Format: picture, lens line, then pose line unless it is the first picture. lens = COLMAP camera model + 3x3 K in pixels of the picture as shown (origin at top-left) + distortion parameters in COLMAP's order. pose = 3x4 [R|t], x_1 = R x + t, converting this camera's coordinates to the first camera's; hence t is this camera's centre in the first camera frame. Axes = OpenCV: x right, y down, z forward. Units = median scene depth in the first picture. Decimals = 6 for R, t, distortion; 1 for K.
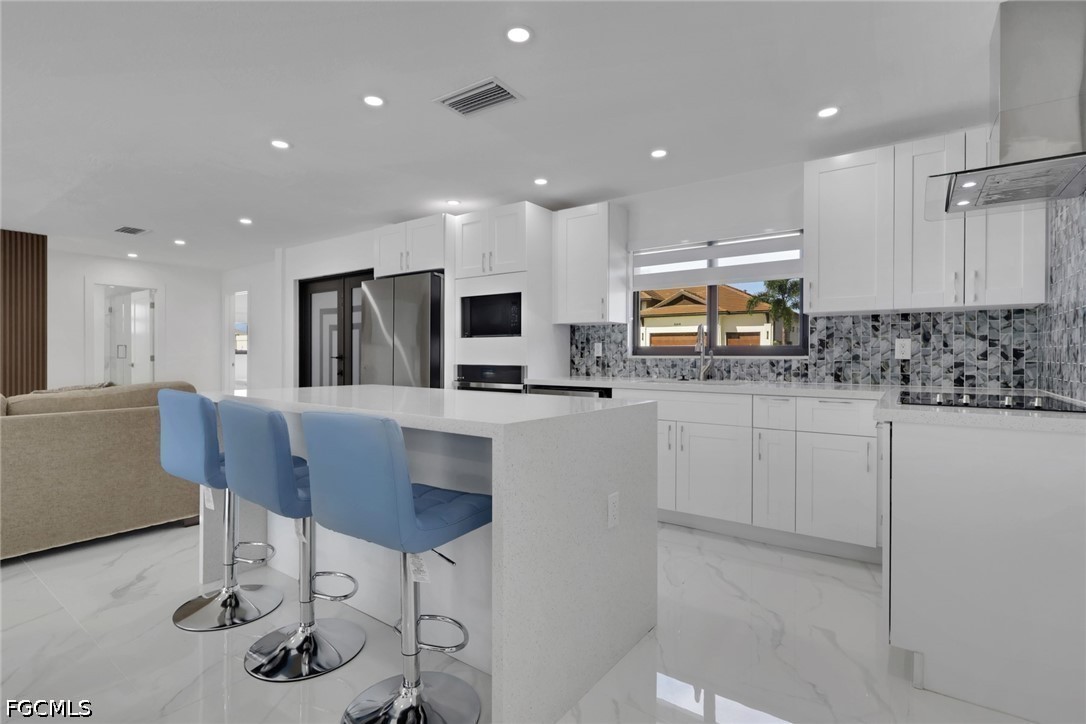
lens RADIAL K [[526.9, 0, 543.0], [0, 526.9, 362.0], [0, 0, 1]] dist [-0.000098, -0.000136]
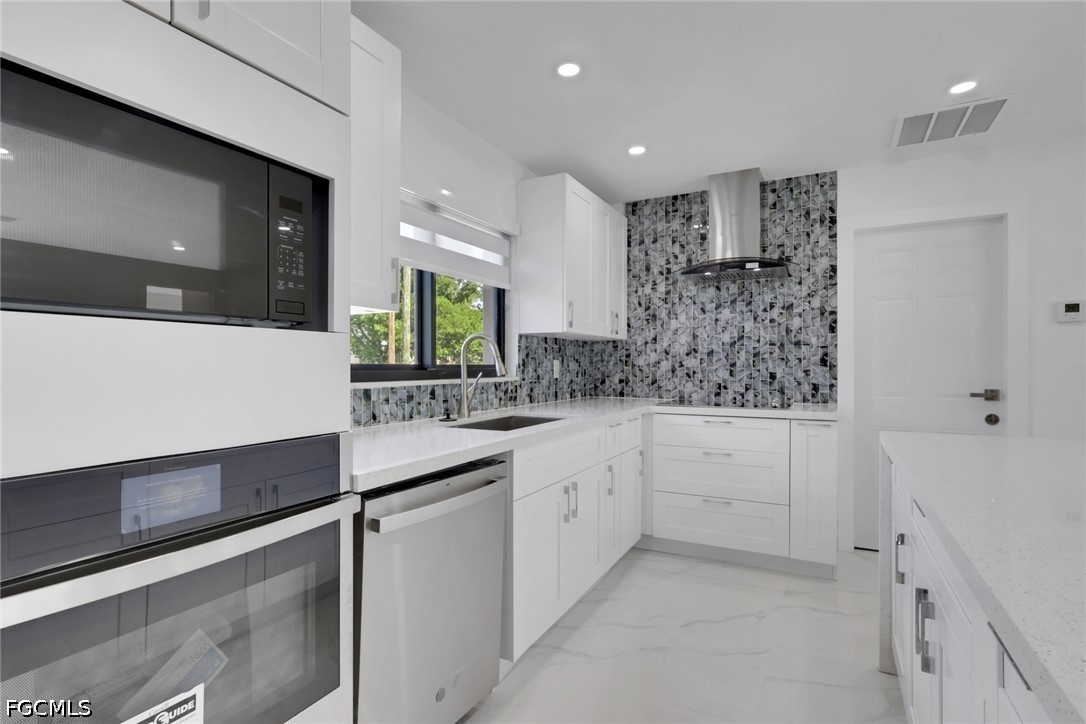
lens RADIAL K [[526.9, 0, 543.0], [0, 526.9, 362.0], [0, 0, 1]] dist [-0.000098, -0.000136]
pose [[-0.141179, -0.000088, 0.989984, -0.398107], [0.007403, 0.999972, 0.001145, -0.037370], [-0.989956, 0.007490, -0.141174, 1.070123]]
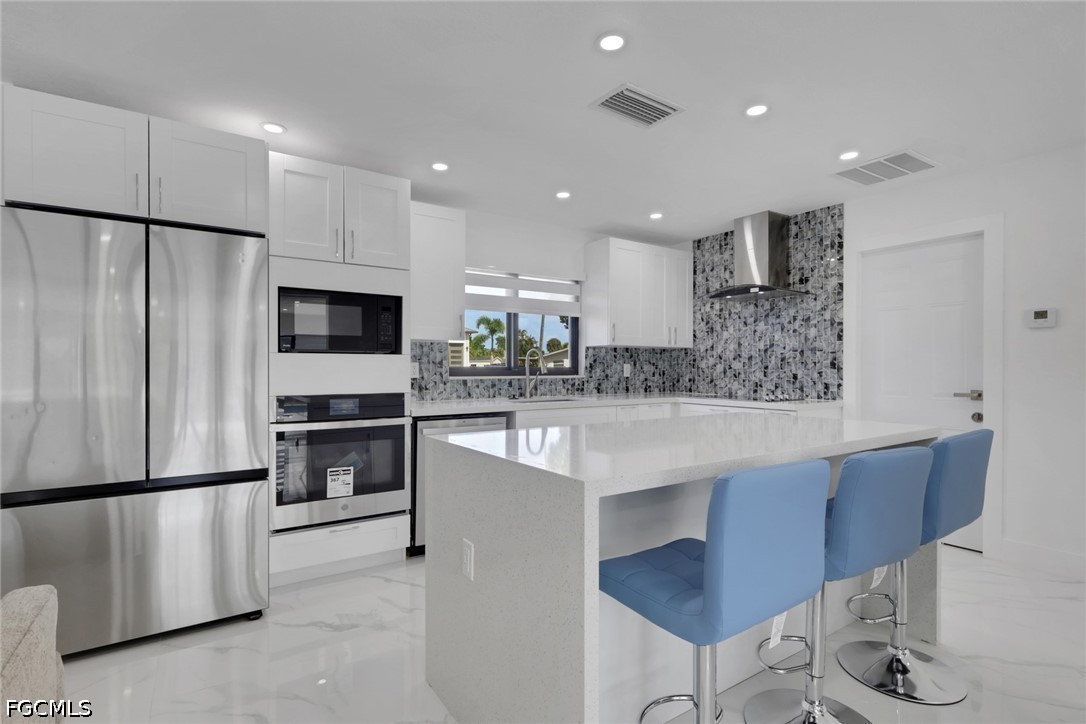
lens RADIAL K [[526.9, 0, 543.0], [0, 526.9, 362.0], [0, 0, 1]] dist [-0.000098, -0.000136]
pose [[0.330630, 0.004680, 0.943749, -0.802738], [0.008378, 0.999934, -0.007894, -0.035405], [-0.943723, 0.010516, 0.330569, 0.642669]]
